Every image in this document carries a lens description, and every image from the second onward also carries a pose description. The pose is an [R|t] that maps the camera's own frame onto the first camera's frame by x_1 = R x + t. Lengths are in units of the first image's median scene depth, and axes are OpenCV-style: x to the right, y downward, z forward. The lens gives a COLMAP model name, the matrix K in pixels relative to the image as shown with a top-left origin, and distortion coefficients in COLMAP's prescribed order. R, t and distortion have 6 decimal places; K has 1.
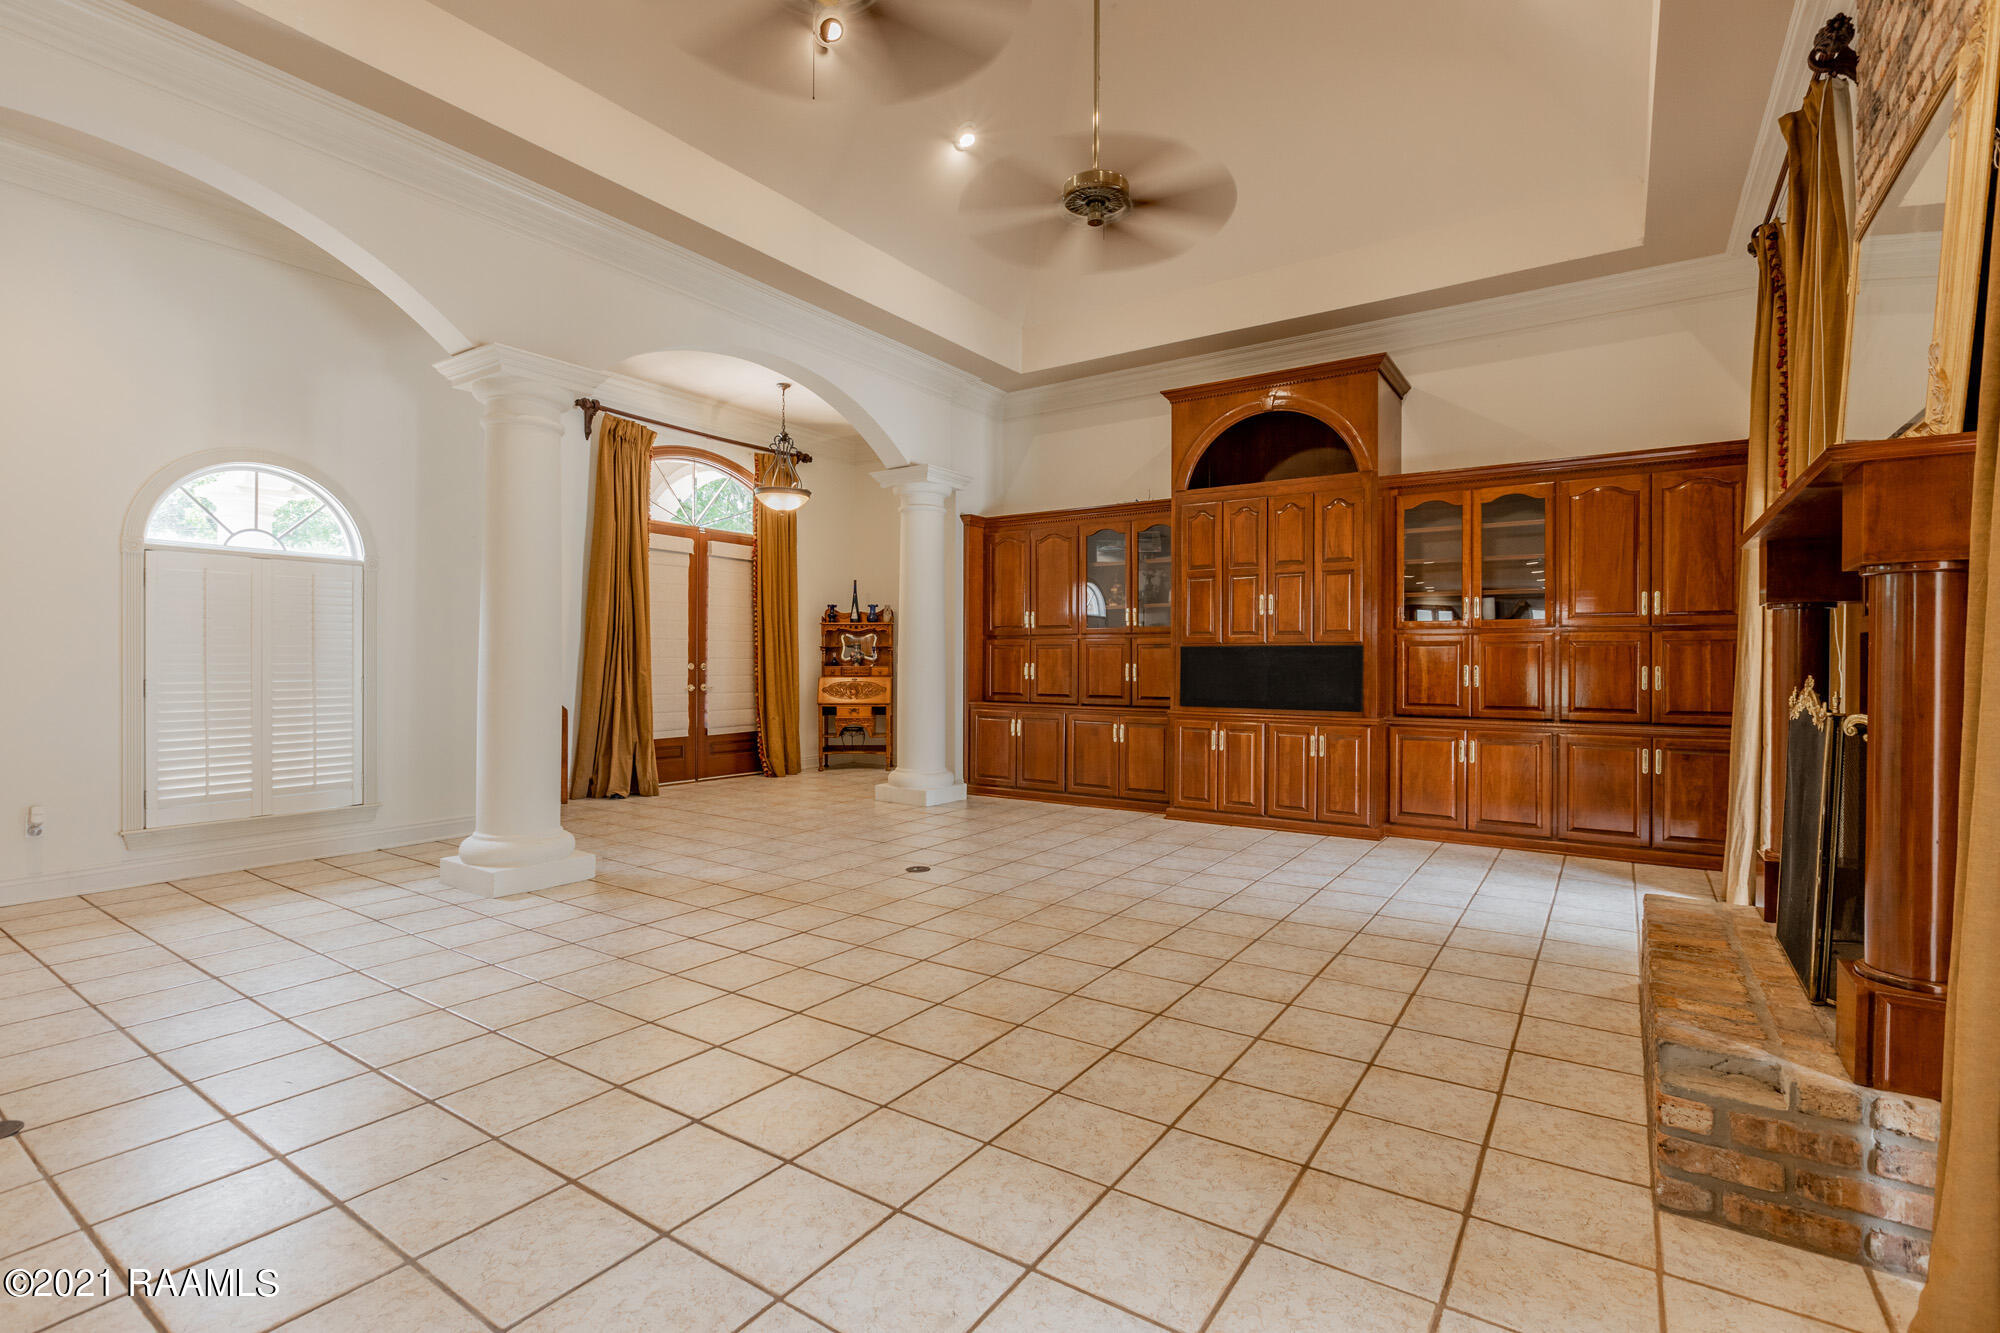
lens RADIAL K [[916.9, 0, 997.4], [0, 916.9, 662.8], [0, 0, 1]] dist [-0.001200, -0.001769]
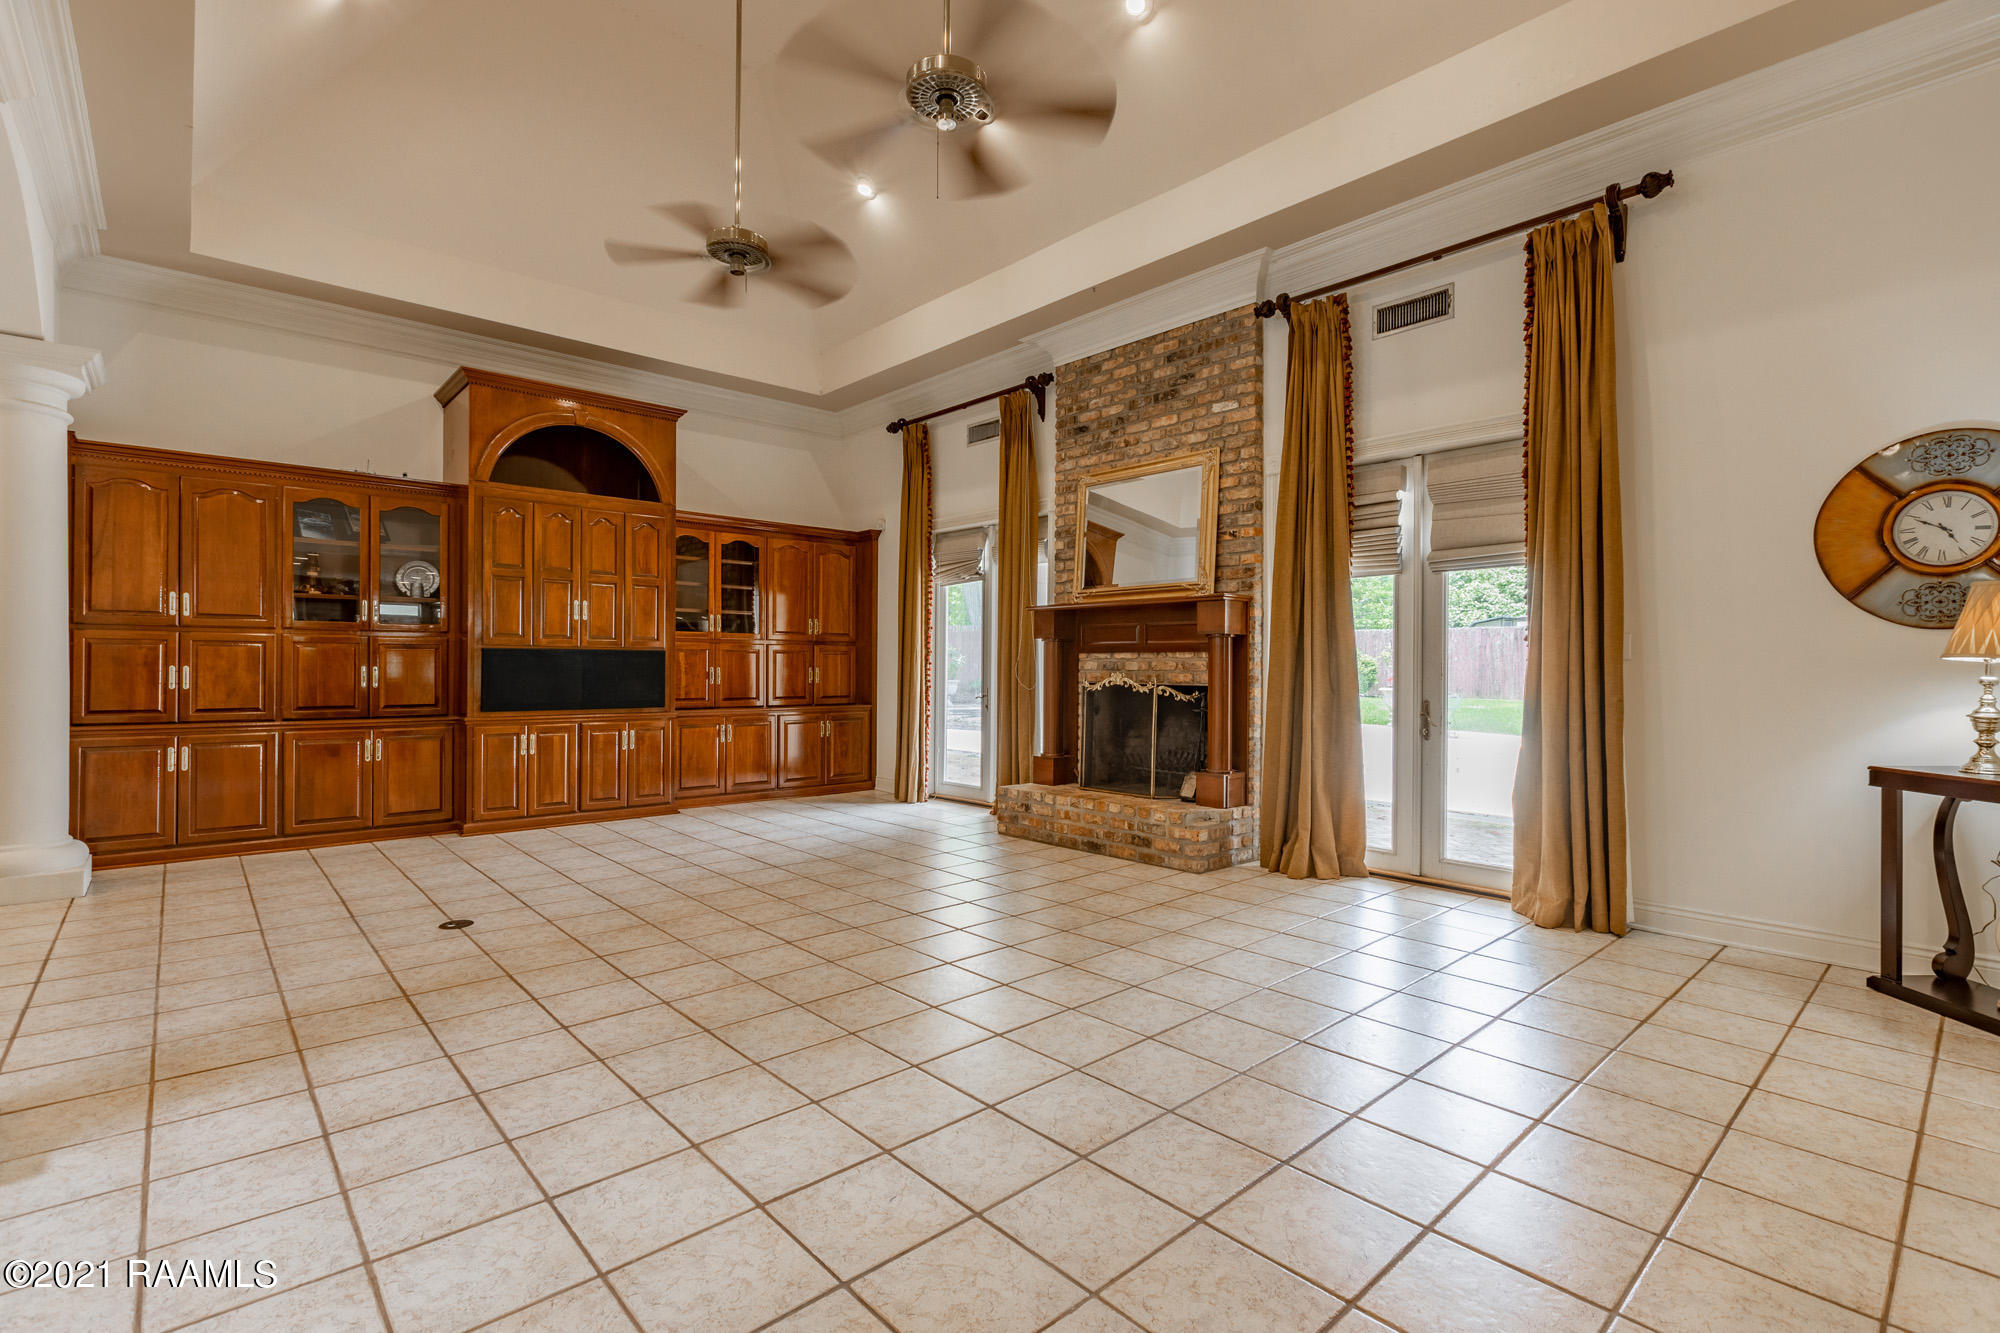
lens RADIAL K [[916.9, 0, 997.4], [0, 916.9, 662.8], [0, 0, 1]] dist [-0.001200, -0.001769]
pose [[0.239531, 0.001422, 0.970888, -0.627332], [-0.001272, 0.999999, -0.001150, -0.002792], [-0.970888, -0.000960, 0.239533, 0.294343]]
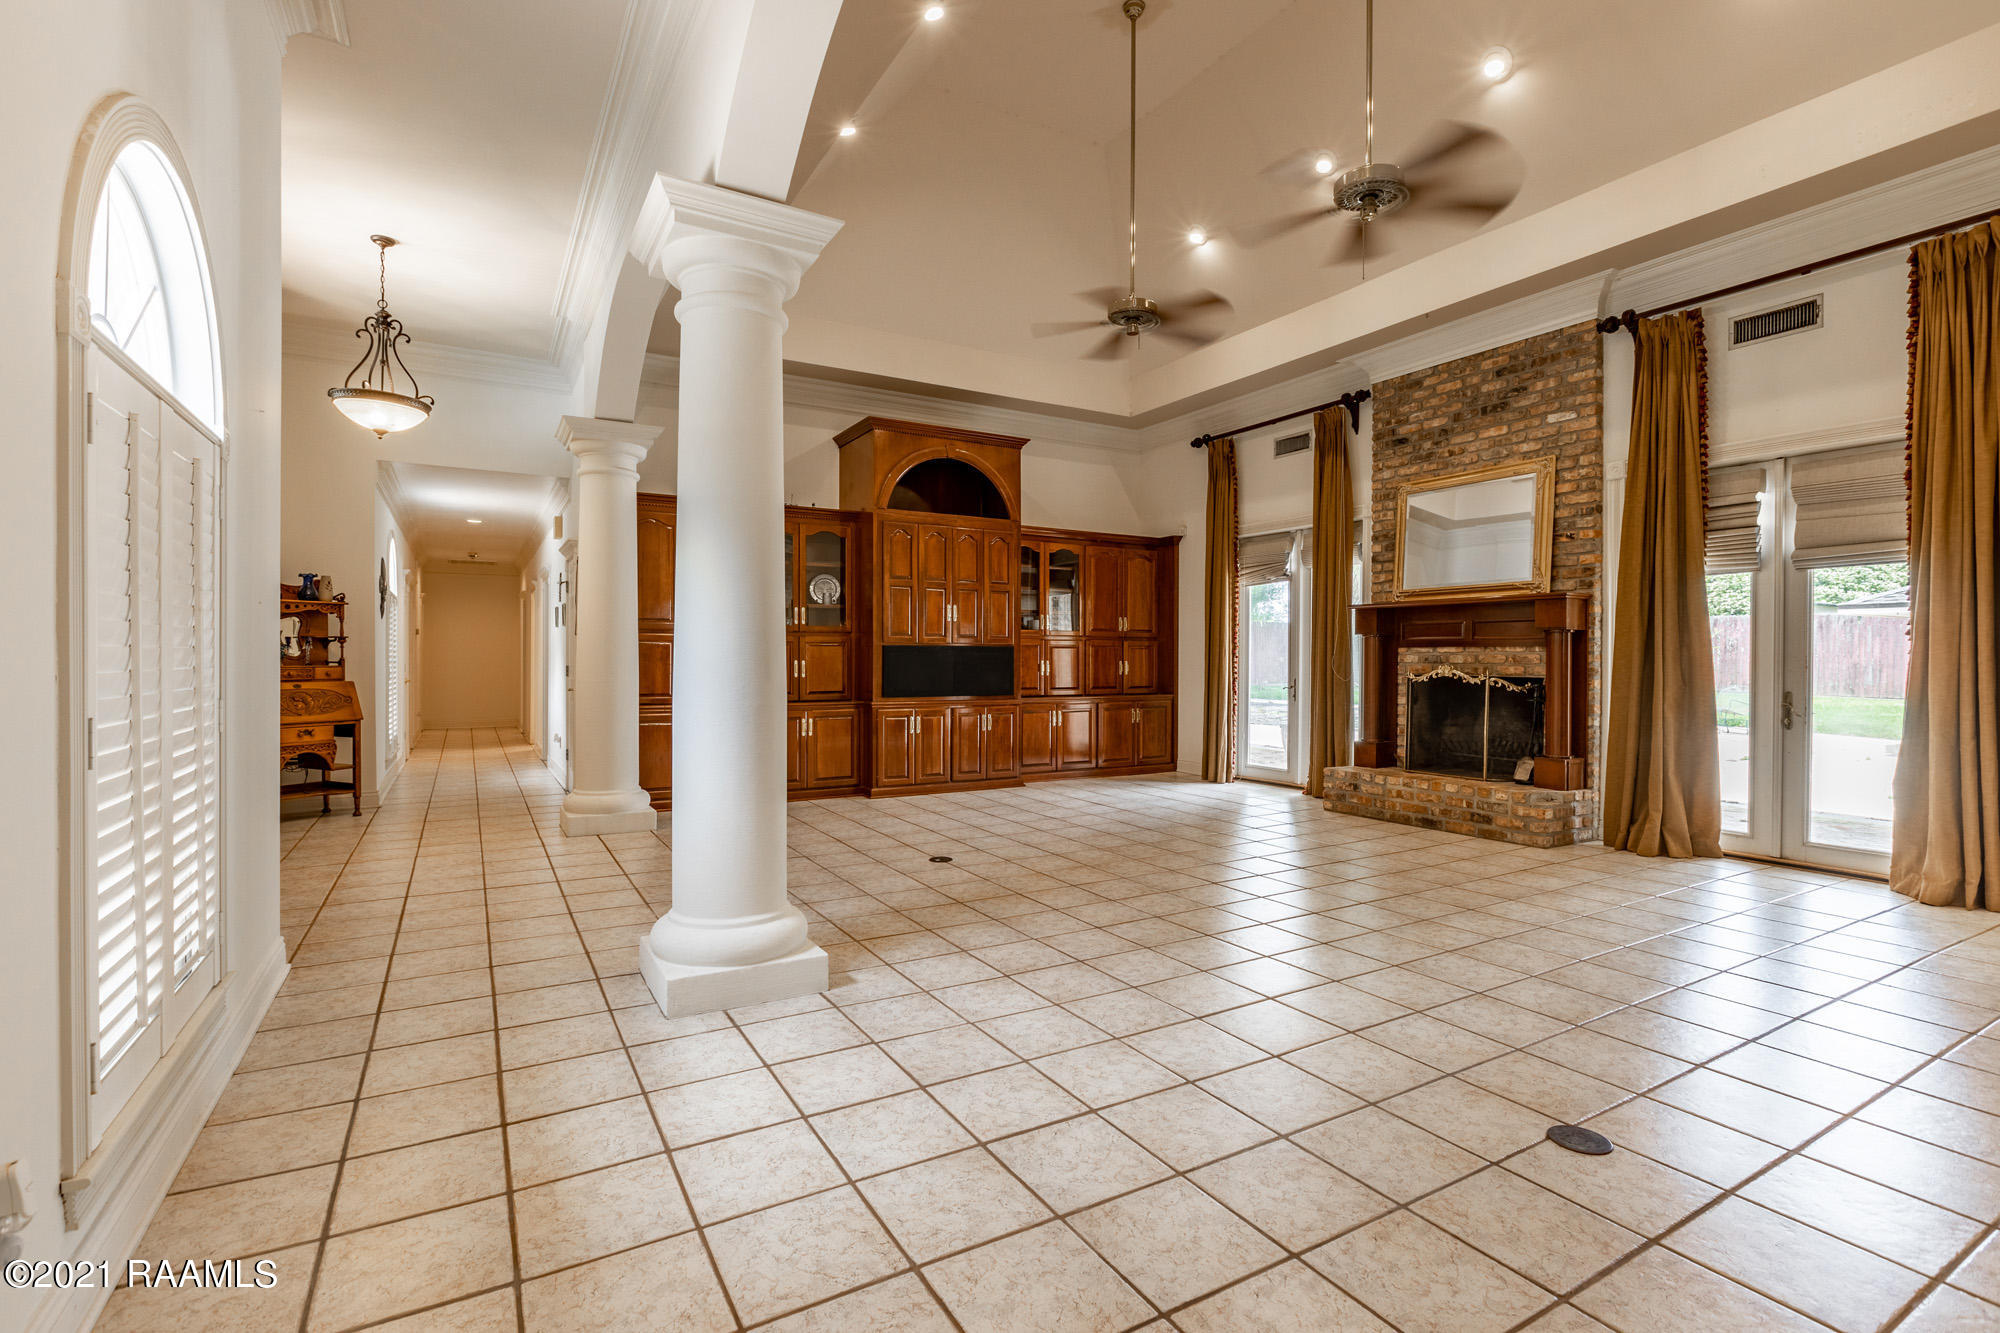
lens RADIAL K [[916.9, 0, 997.4], [0, 916.9, 662.8], [0, 0, 1]] dist [-0.001200, -0.001769]
pose [[0.431806, -0.005891, 0.901947, -0.832686], [0.000559, 0.999980, 0.006264, -0.003447], [-0.901966, -0.002201, 0.431801, 0.414754]]
